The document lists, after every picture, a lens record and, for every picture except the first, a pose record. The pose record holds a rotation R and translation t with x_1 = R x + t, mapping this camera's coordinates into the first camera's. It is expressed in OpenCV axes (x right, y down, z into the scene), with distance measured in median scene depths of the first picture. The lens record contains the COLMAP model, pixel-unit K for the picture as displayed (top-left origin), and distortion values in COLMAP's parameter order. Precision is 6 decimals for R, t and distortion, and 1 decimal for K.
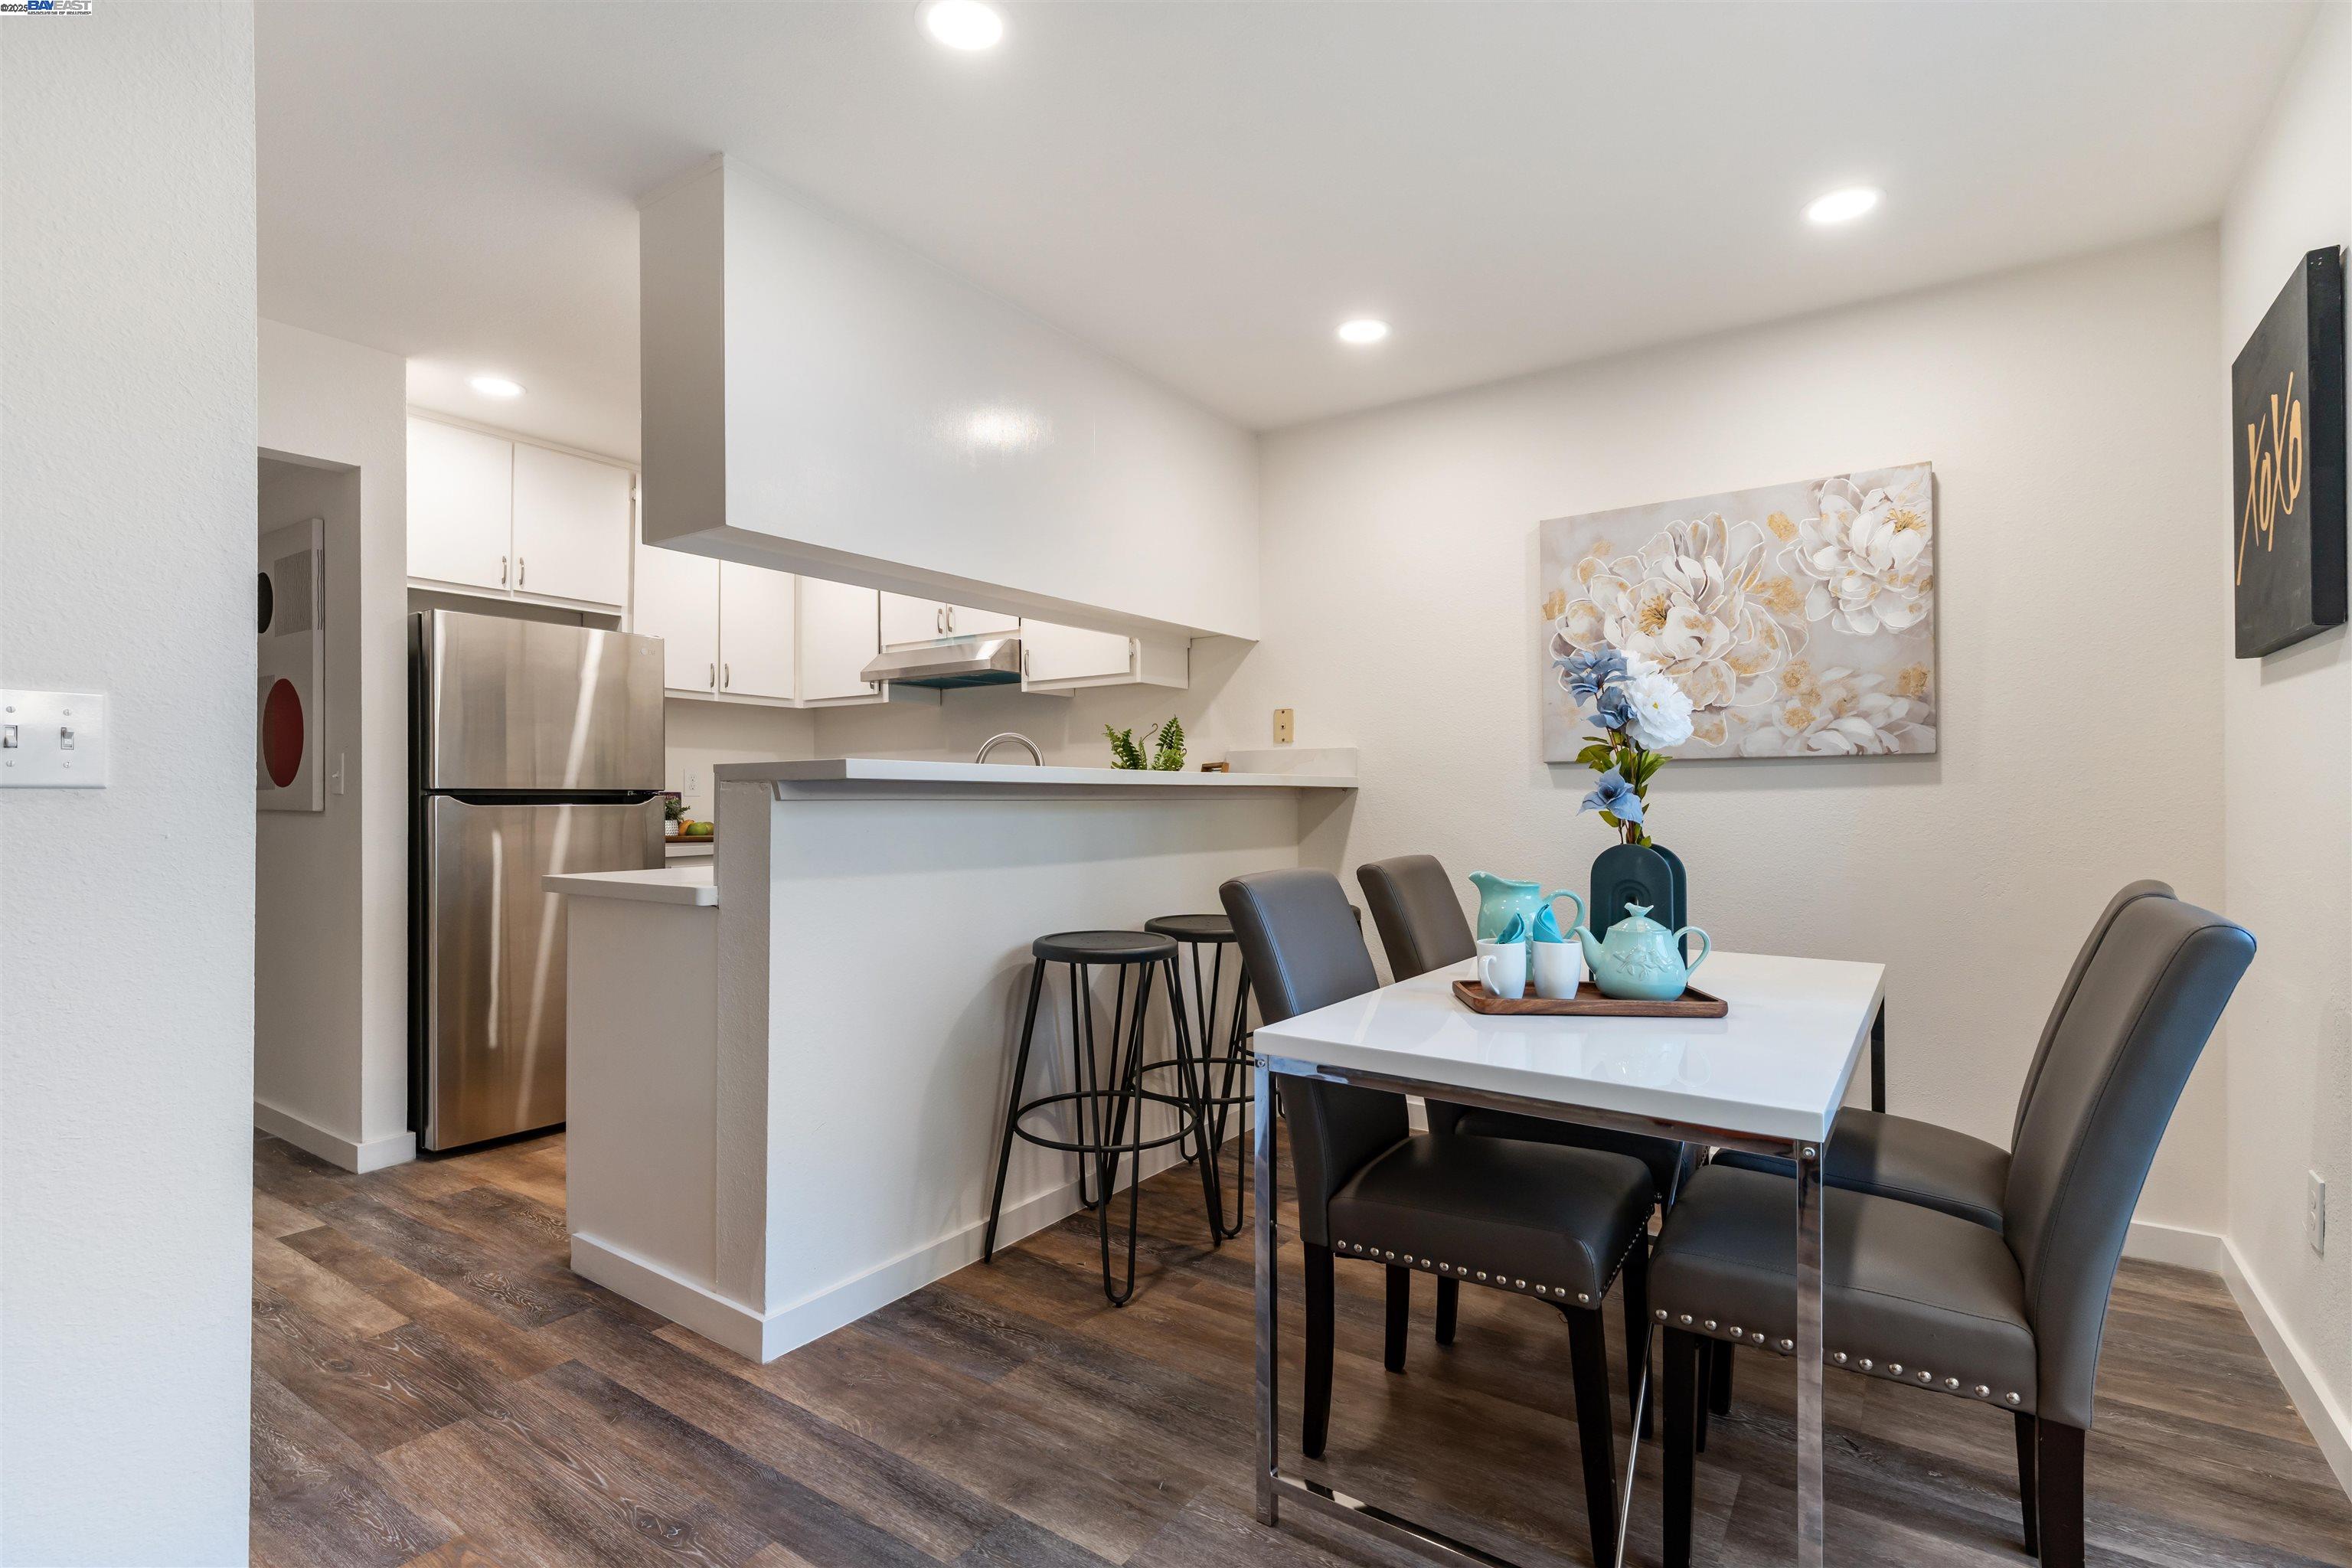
lens RADIAL K [[1113.9, 0, 1168.4], [0, 1113.9, 781.0], [0, 0, 1]] dist [0.002944, 0.000354]
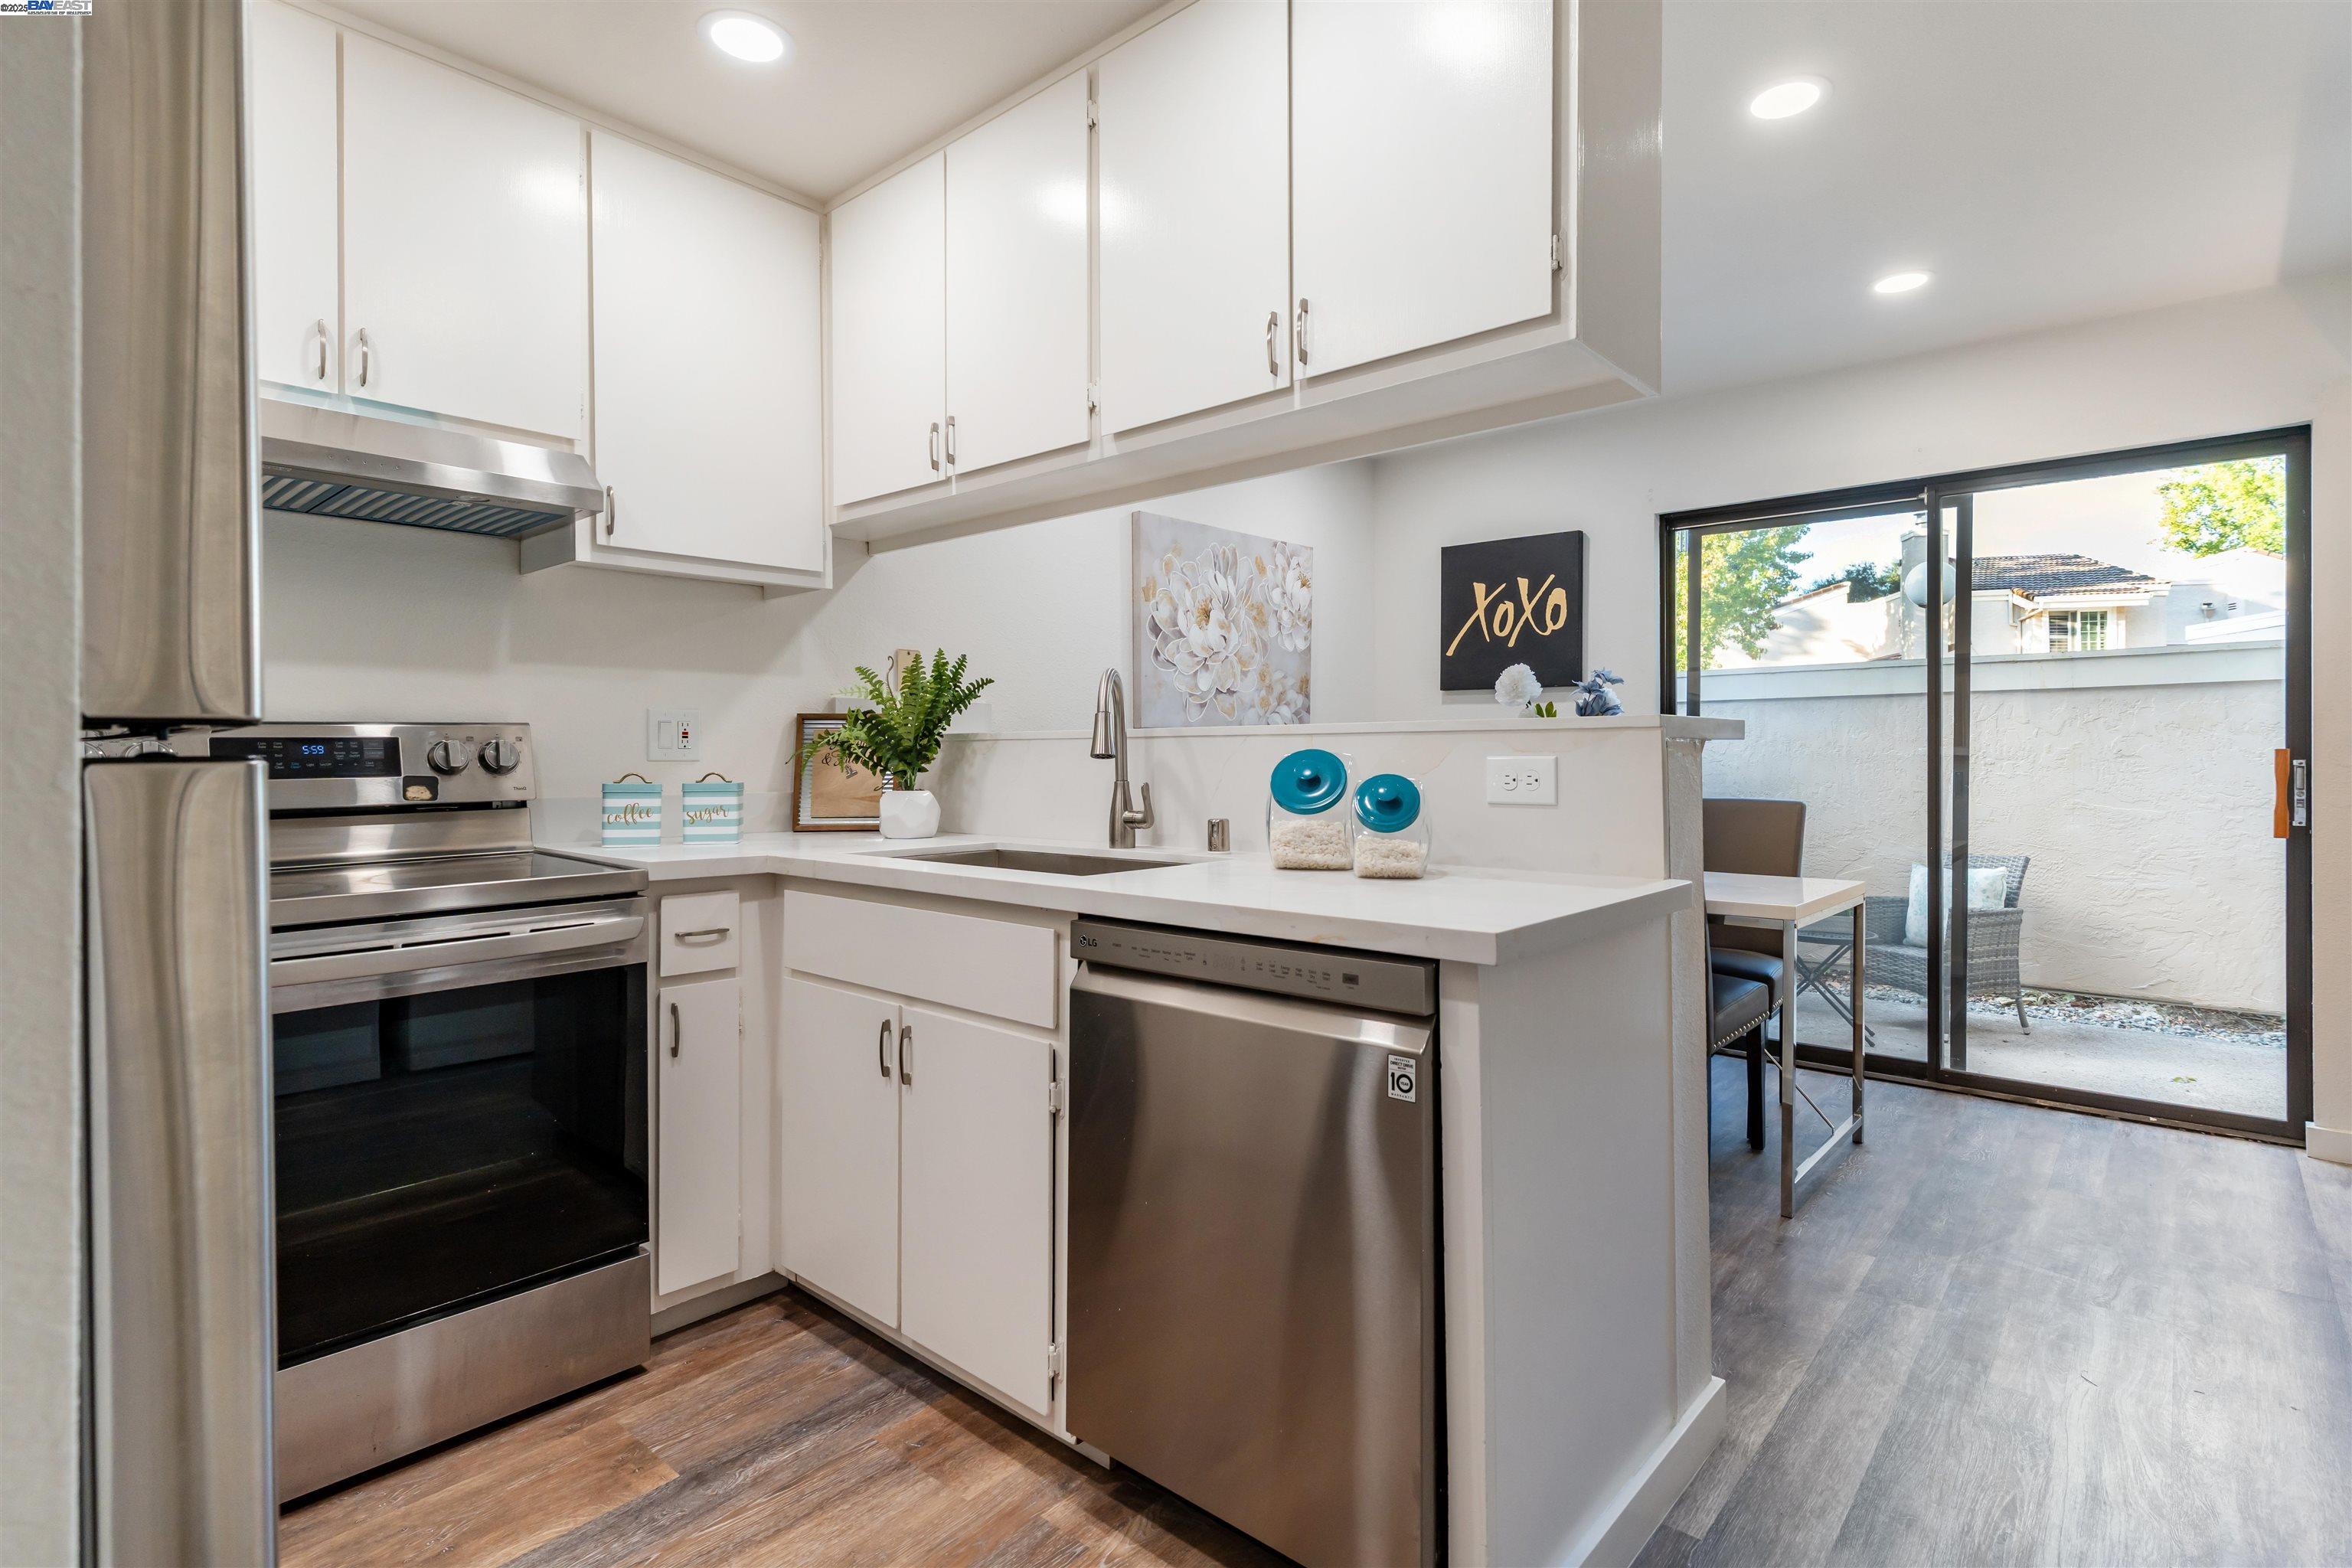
lens RADIAL K [[1138.3, 0, 1197.0], [0, 1138.3, 760.7], [0, 0, 1]] dist [0.001166, 0.000163]
pose [[0.103928, -0.004222, 0.994576, -0.879486], [-0.011916, 0.999914, 0.005490, 0.010129], [-0.994513, -0.012422, 0.103869, 0.915794]]
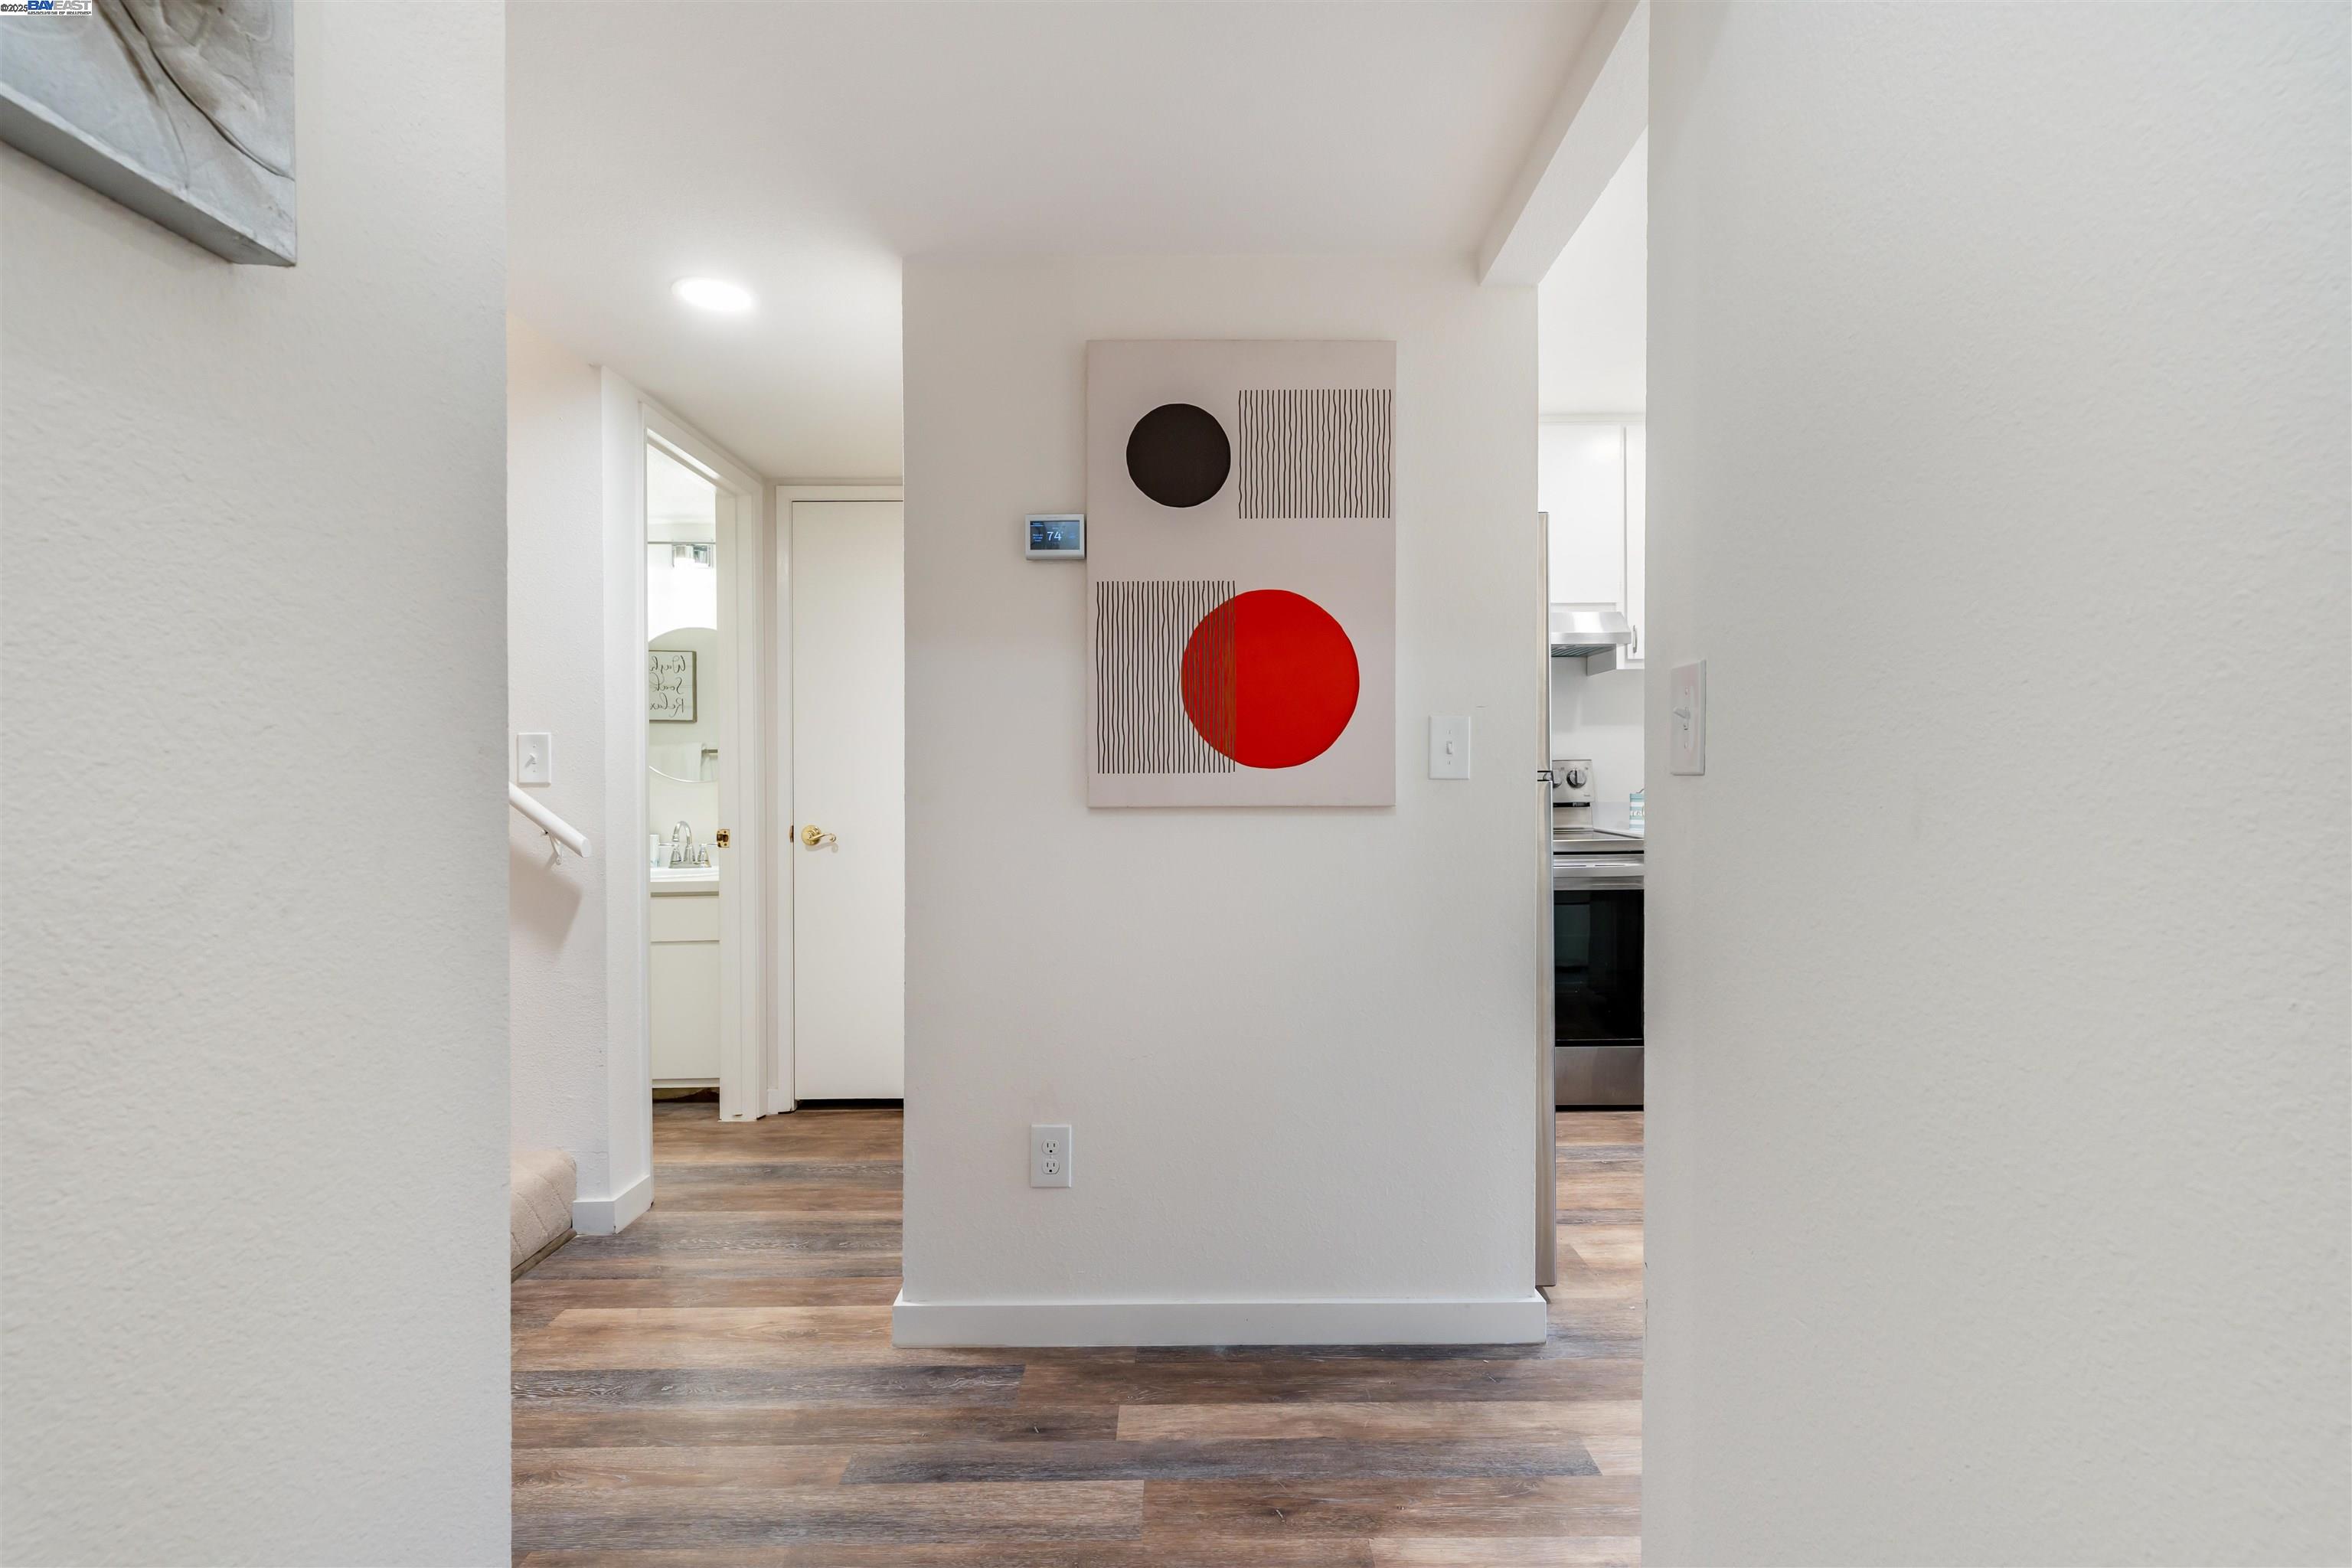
lens RADIAL K [[1126.1, 0, 1178.8], [0, 1126.1, 786.5], [0, 0, 1]] dist [-0.001596, -0.000329]
pose [[0.826012, -0.004643, 0.563633, -1.347774], [-0.005138, 0.999863, 0.015765, 0.007407], [-0.563628, -0.015918, 0.825875, 0.596617]]
